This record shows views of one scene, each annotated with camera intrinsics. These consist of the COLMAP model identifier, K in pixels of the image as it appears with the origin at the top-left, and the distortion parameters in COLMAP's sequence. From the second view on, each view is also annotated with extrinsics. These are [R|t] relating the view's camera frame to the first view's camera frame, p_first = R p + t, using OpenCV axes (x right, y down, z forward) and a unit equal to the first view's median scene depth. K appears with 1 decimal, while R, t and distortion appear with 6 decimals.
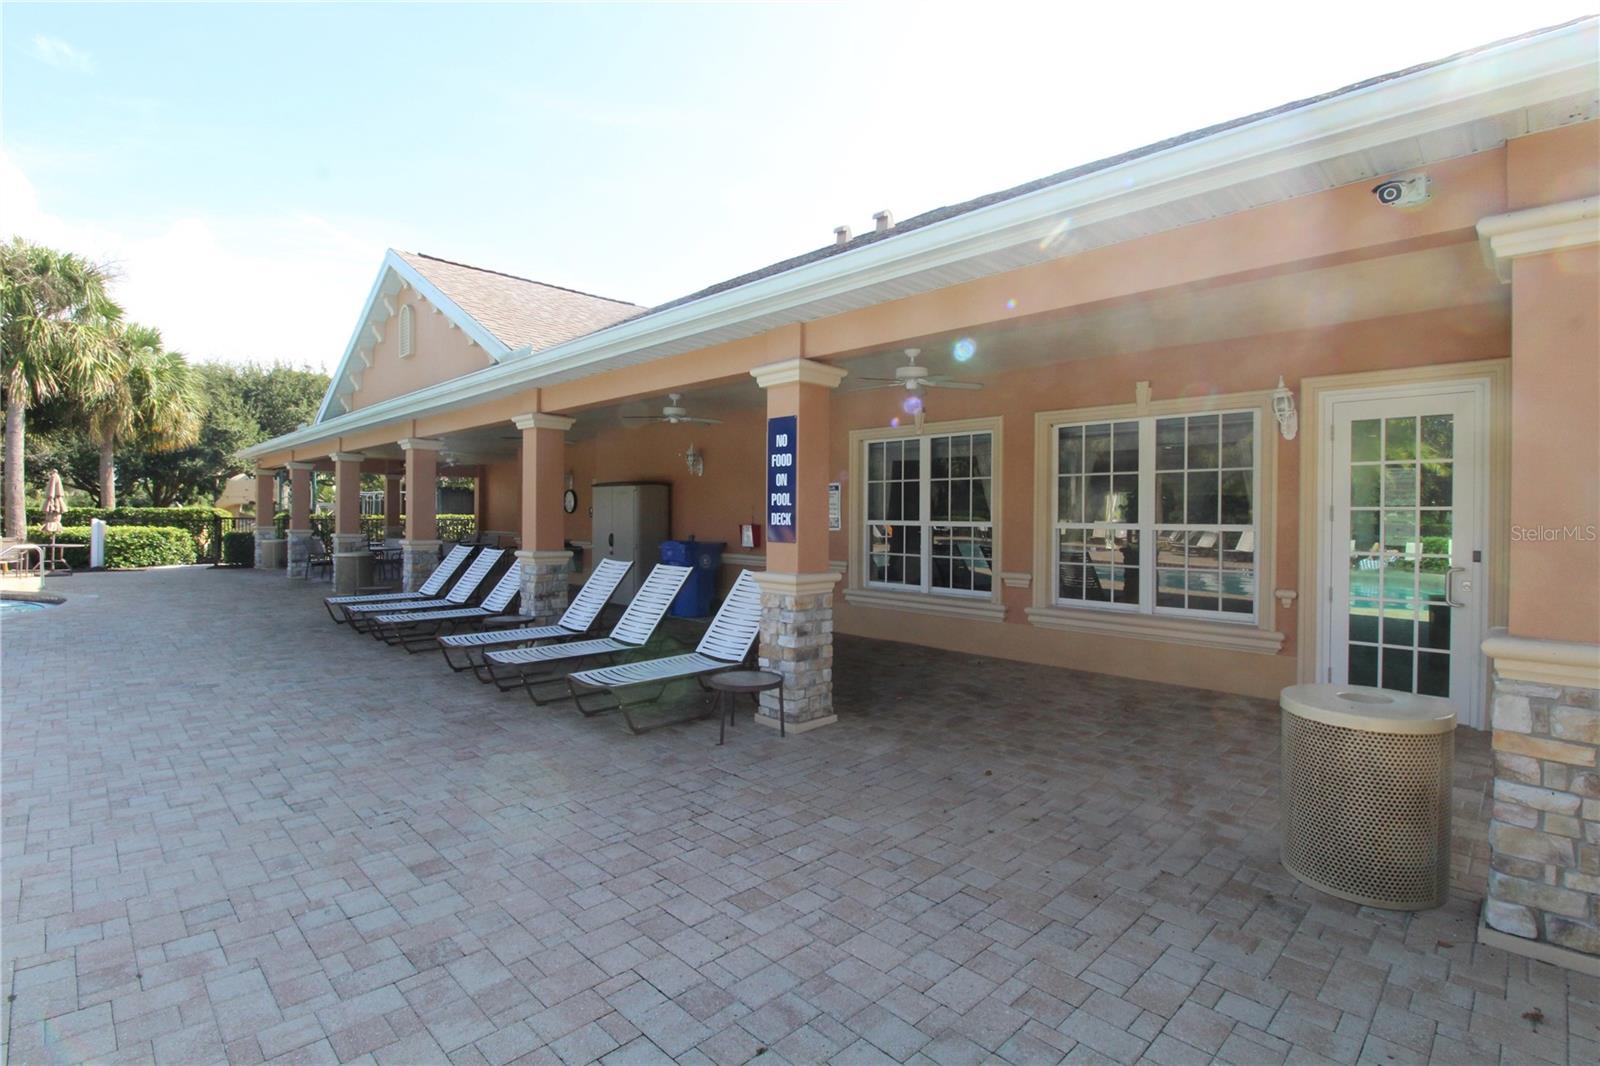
lens RADIAL K [[750.5, 0, 799.2], [0, 750.5, 529.3], [0, 0, 1]] dist [-0.003463, -0.000135]
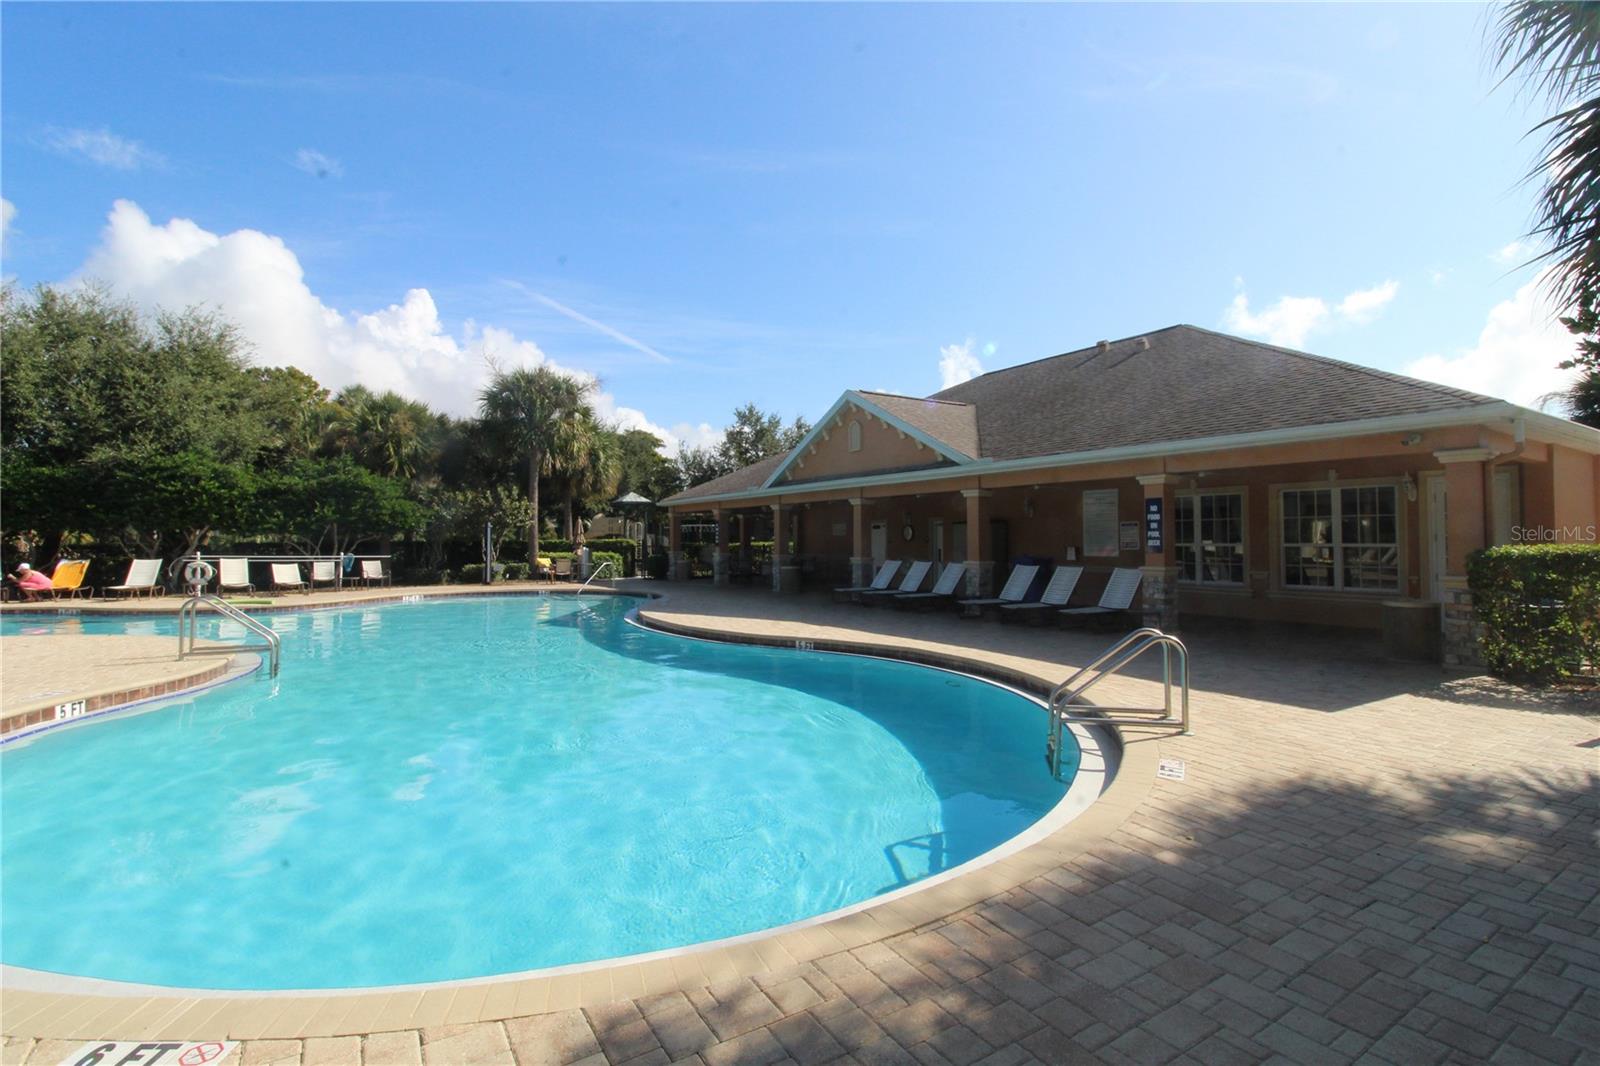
lens RADIAL K [[750.5, 0, 802.3], [0, 750.5, 529.9], [0, 0, 1]] dist [-0.003463, -0.000135]
pose [[0.978696, -0.012193, -0.204952, -0.484728], [0.005785, 0.999476, -0.031836, 0.011016], [0.205233, 0.029972, 0.978254, -1.163084]]
